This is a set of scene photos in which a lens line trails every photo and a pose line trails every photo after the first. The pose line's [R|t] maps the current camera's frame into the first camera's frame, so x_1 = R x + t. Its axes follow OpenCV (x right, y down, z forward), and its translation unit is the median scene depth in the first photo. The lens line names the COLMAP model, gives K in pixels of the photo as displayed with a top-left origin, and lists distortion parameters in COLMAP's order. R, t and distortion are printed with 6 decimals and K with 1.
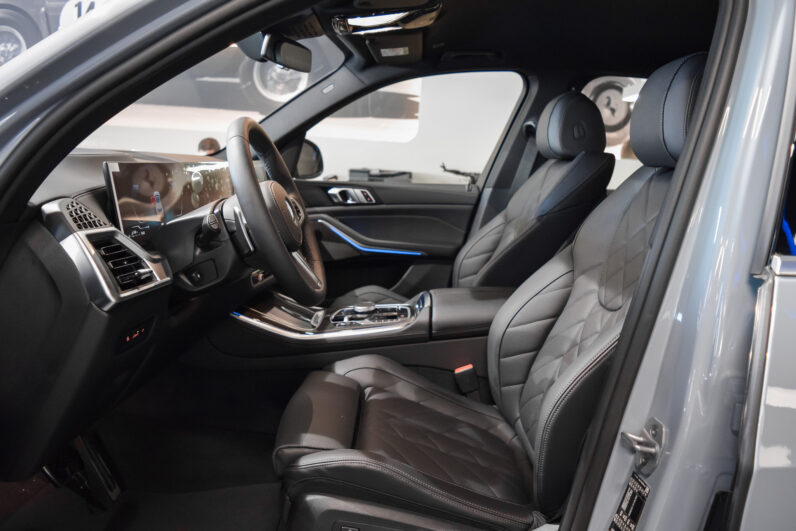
lens RADIAL K [[628.4, 0, 398.0], [0, 628.4, 265.5], [0, 0, 1]] dist [-0.085277, 0.005873]
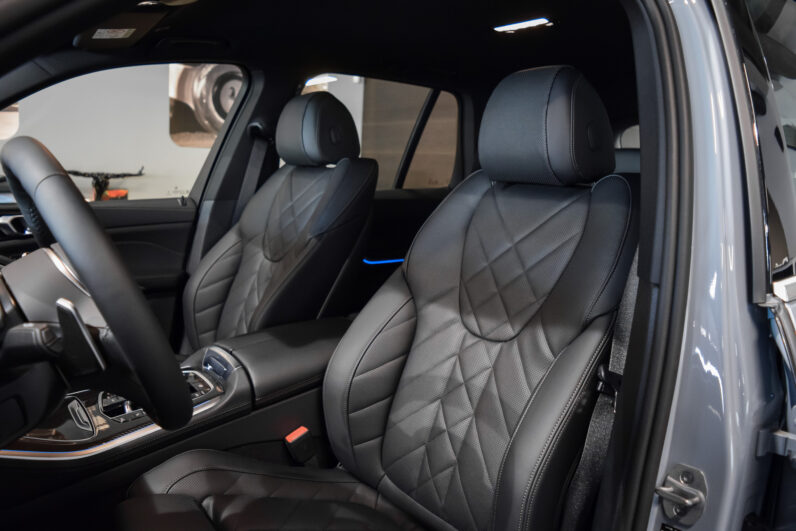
lens RADIAL K [[628.4, 0, 398.0], [0, 628.4, 265.5], [0, 0, 1]] dist [-0.085277, 0.005873]
pose [[0.799563, -0.125829, 0.587252, -0.239103], [0.113697, 0.991838, 0.057716, -0.085670], [-0.589721, 0.020621, 0.807343, 0.260146]]
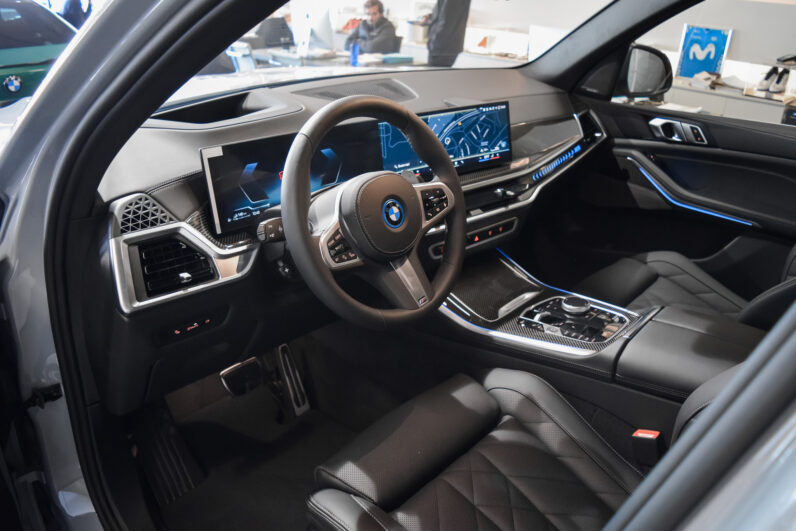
lens RADIAL K [[628.4, 0, 398.0], [0, 628.4, 265.5], [0, 0, 1]] dist [-0.085277, 0.005873]
pose [[0.735428, 0.256582, -0.627145, 0.294740], [-0.099254, 0.956343, 0.274875, -0.196691], [0.670294, -0.139904, 0.728788, 0.300272]]
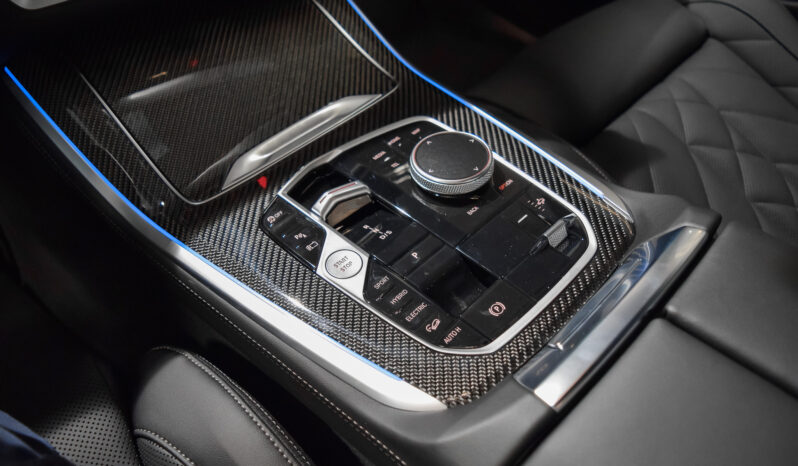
lens RADIAL K [[606.5, 0, 399.0], [0, 606.5, 233.0], [0, 0, 1]] dist [-0.086038, 0.000184]
pose [[0.707726, 0.533124, -0.463576, 0.072836], [-0.117241, 0.735700, 0.667084, -0.088730], [0.696691, -0.417762, 0.583178, 0.907916]]
